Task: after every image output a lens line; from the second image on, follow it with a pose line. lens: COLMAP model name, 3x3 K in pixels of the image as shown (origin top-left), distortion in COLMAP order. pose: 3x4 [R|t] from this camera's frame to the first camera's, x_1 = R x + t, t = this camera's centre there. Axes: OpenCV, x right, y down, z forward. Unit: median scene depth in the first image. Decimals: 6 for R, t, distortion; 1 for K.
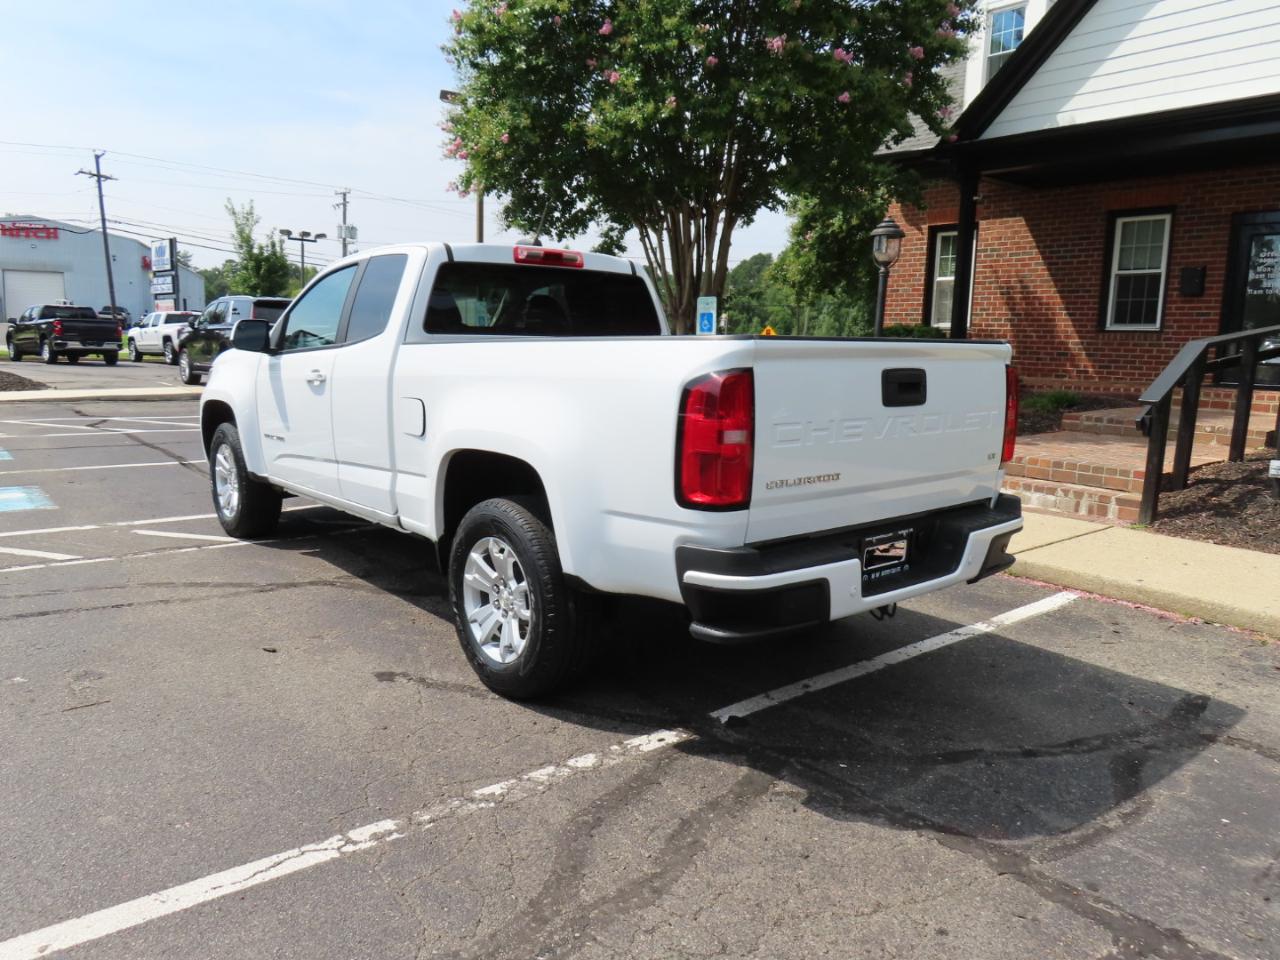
lens RADIAL K [[917.3, 0, 642.7], [0, 917.3, 481.3], [0, 0, 1]] dist [-0.011561, 0.006578]
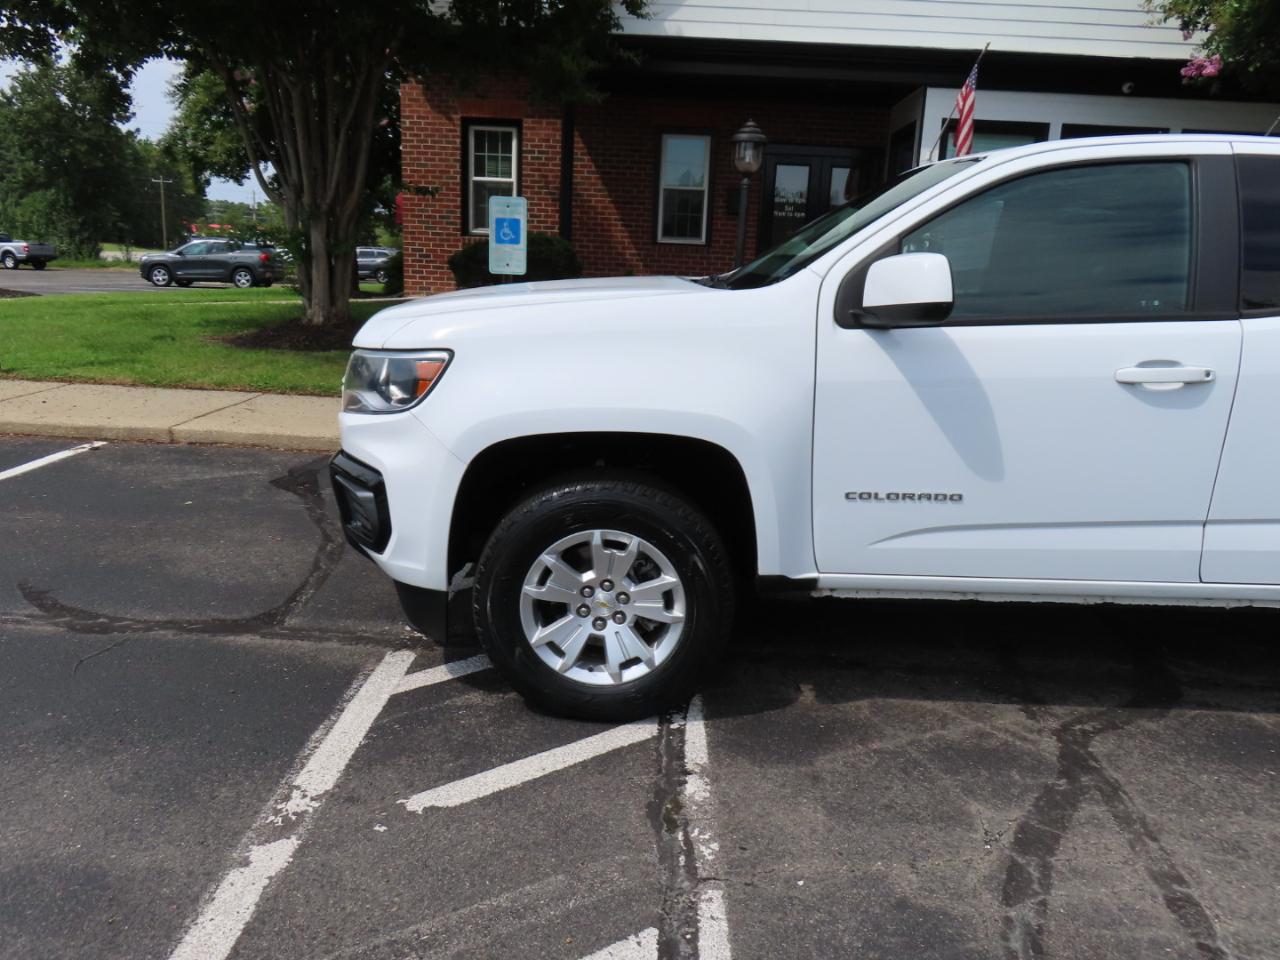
lens RADIAL K [[917.3, 0, 642.9], [0, 917.3, 481.9], [0, 0, 1]] dist [-0.011561, 0.006578]
pose [[0.650559, -0.173450, 0.739383, -0.795512], [0.088363, 0.984245, 0.153144, -0.133391], [-0.754297, -0.034296, 0.655636, 0.729162]]
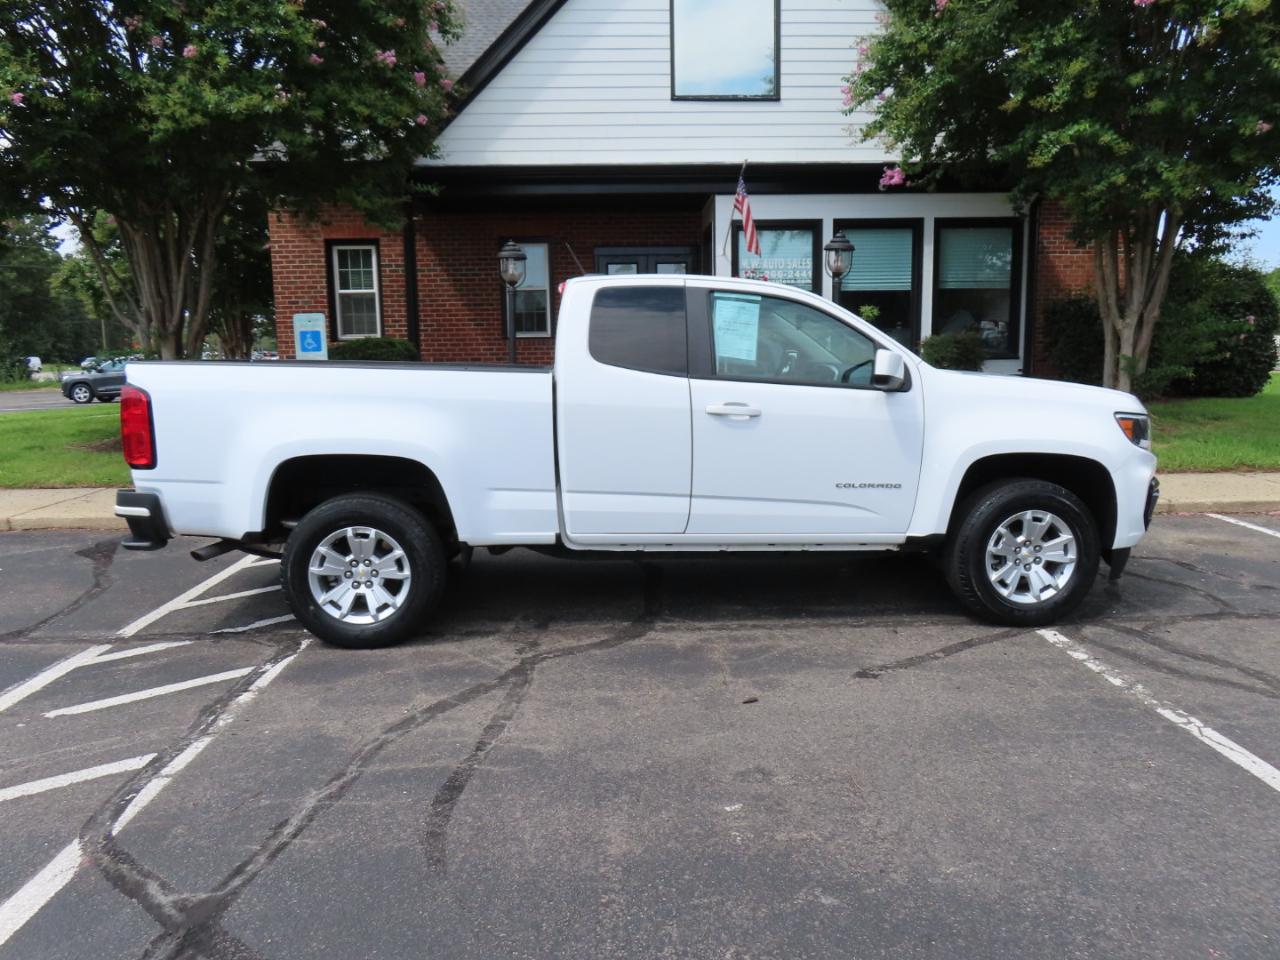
lens RADIAL K [[917.3, 0, 642.1], [0, 917.3, 483.4], [0, 0, 1]] dist [-0.011561, 0.006578]
pose [[0.608460, -0.148298, 0.779605, -0.812895], [0.150799, 0.986091, 0.069882, -0.084146], [-0.779125, 0.075043, 0.622360, 0.327002]]
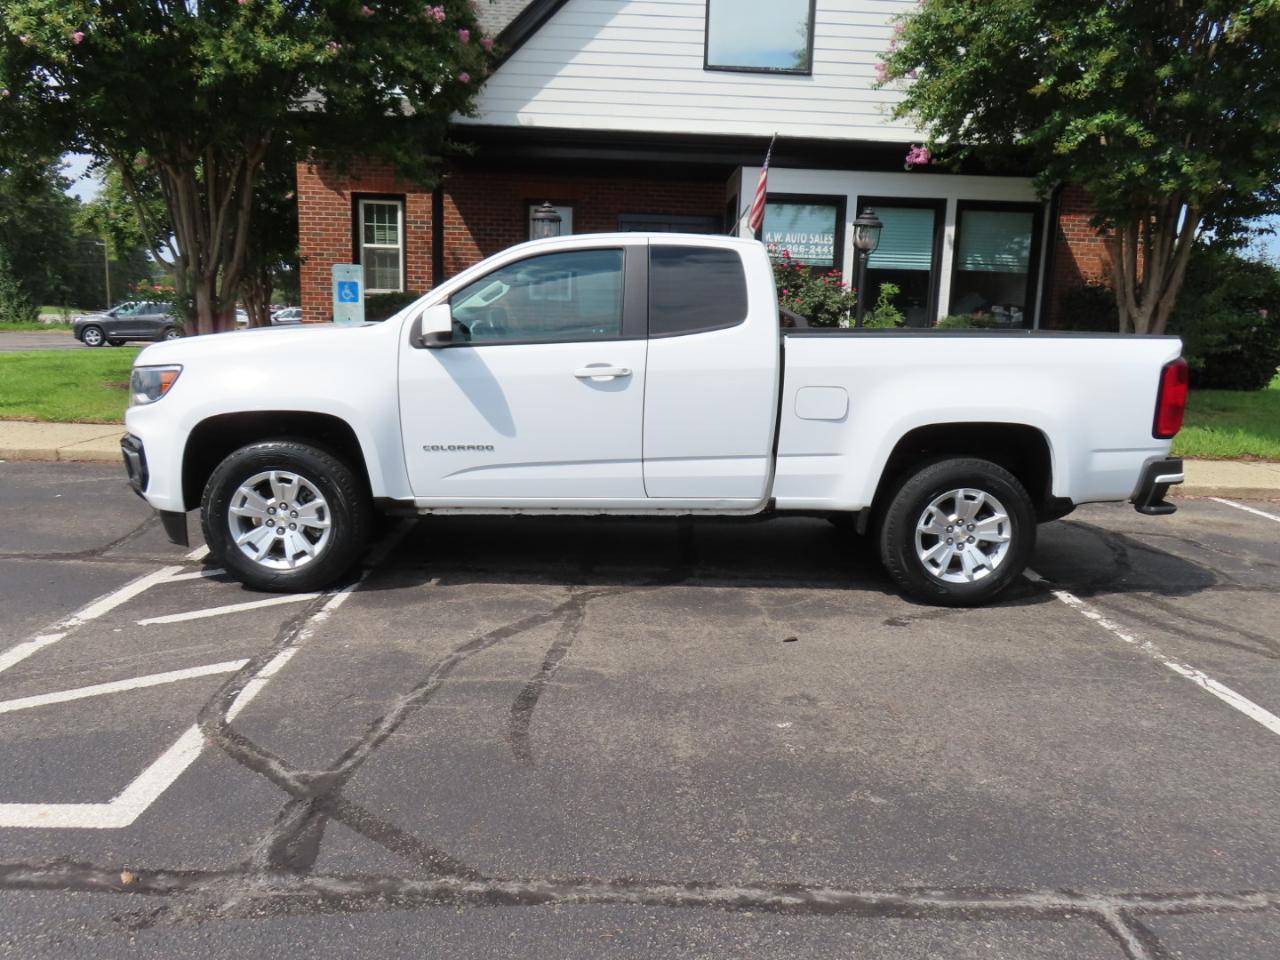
lens RADIAL K [[917.3, 0, 644.2], [0, 917.3, 482.3], [0, 0, 1]] dist [-0.011561, 0.006578]
pose [[0.611256, -0.144210, 0.778184, -0.880419], [0.105348, 0.989335, 0.100590, -0.076653], [-0.784391, 0.020494, 0.619929, 0.333261]]
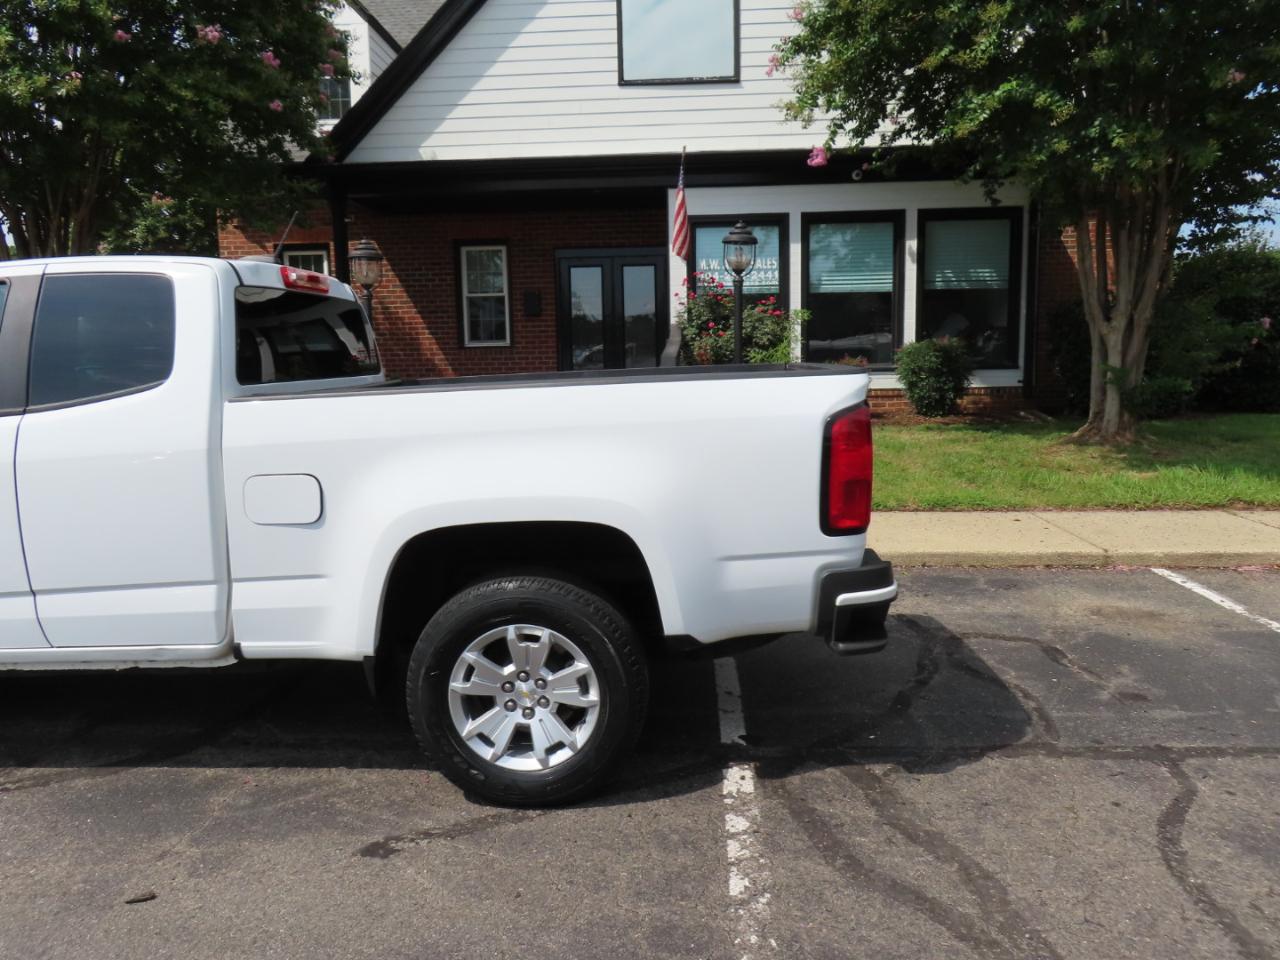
lens RADIAL K [[917.3, 0, 642.6], [0, 917.3, 480.7], [0, 0, 1]] dist [-0.011561, 0.006578]
pose [[0.681524, -0.133100, 0.719590, -0.401279], [0.146118, 0.988270, 0.044408, -0.052787], [-0.717060, 0.074880, 0.692978, 0.203309]]
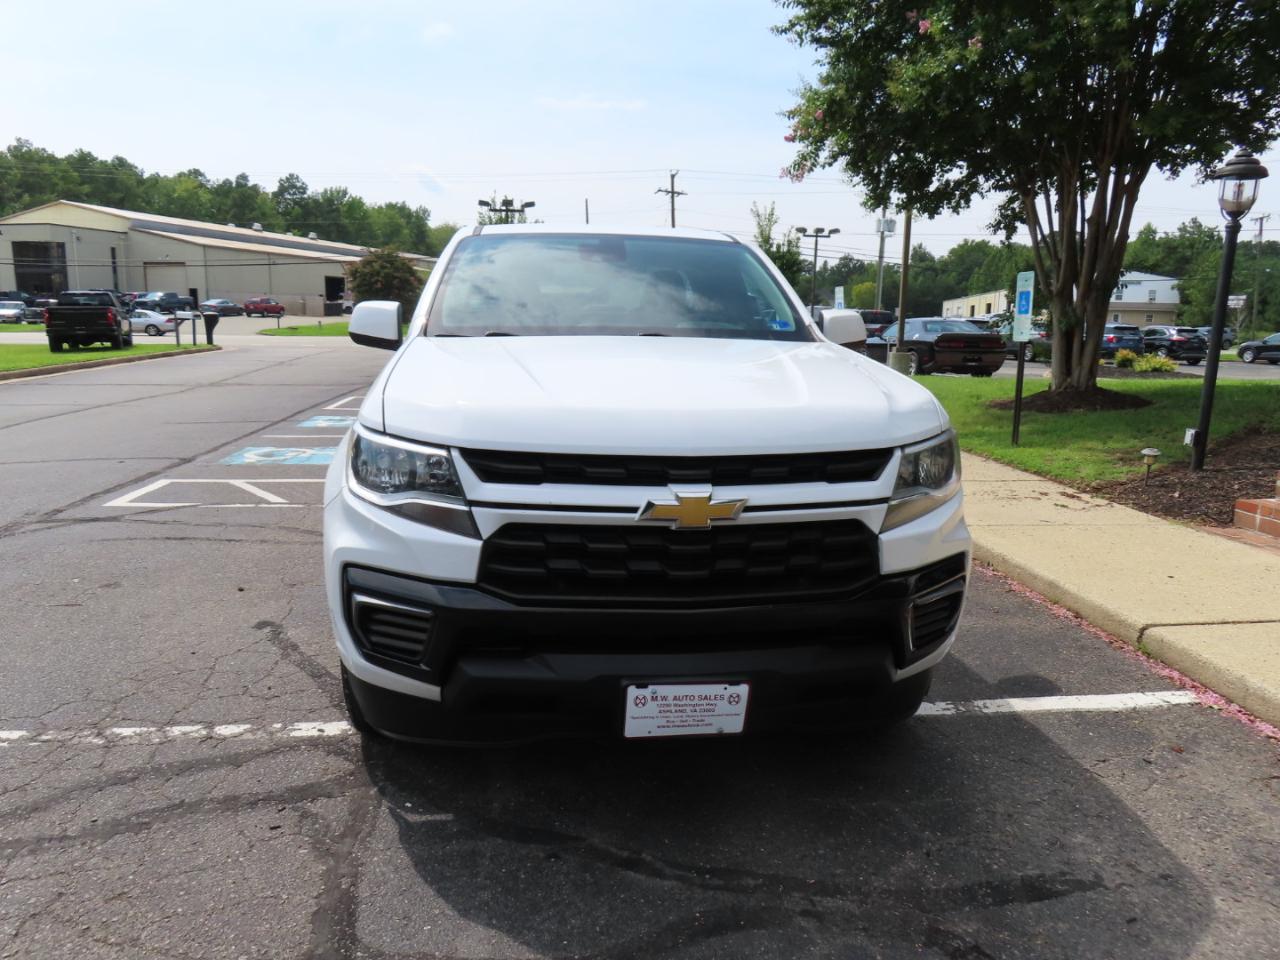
lens RADIAL K [[917.3, 0, 641.6], [0, 917.3, 482.9], [0, 0, 1]] dist [-0.011561, 0.006578]
pose [[0.828473, 0.080902, -0.554155, 0.449433], [-0.076168, 0.996593, 0.031620, -0.018349], [0.554825, 0.016013, 0.831813, 0.211294]]
